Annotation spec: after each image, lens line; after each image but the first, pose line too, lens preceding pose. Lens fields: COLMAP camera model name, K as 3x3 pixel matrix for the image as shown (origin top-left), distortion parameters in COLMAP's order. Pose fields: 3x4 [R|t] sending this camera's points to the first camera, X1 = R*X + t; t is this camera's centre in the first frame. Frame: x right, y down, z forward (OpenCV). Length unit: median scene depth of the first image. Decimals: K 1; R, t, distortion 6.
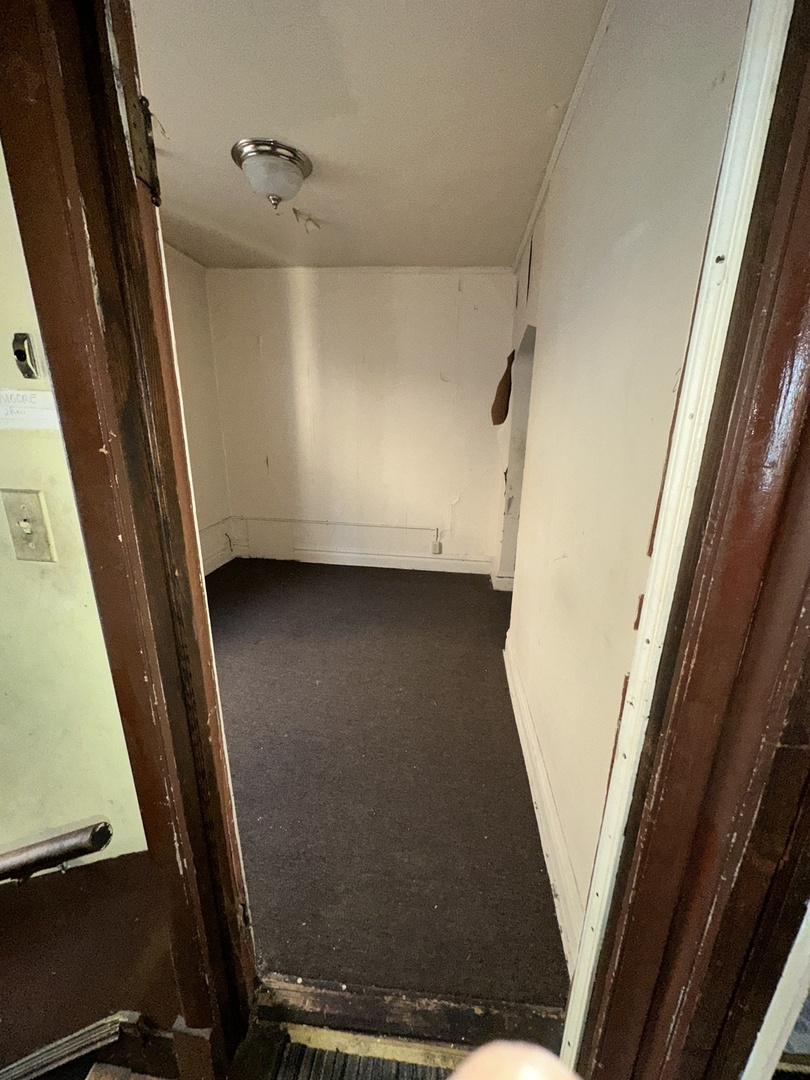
lens RADIAL K [[429.3, 0, 405.0], [0, 429.3, 540.0], [0, 0, 1]] dist [0.001134, 0.000179]
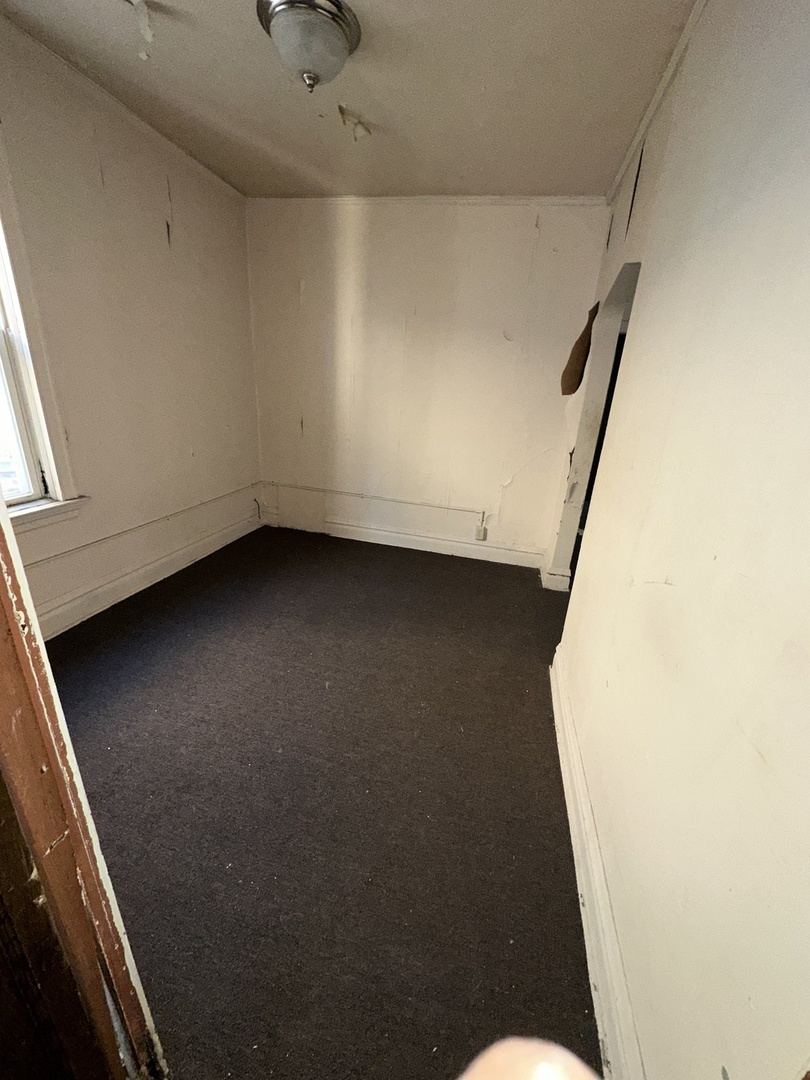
lens RADIAL K [[429.3, 0, 405.0], [0, 429.3, 540.0], [0, 0, 1]] dist [0.001134, 0.000179]
pose [[0.991568, 0.084359, -0.098368, 0.007615], [-0.077931, 0.994674, 0.067456, -0.018123], [0.103534, -0.059221, 0.992861, 0.118266]]
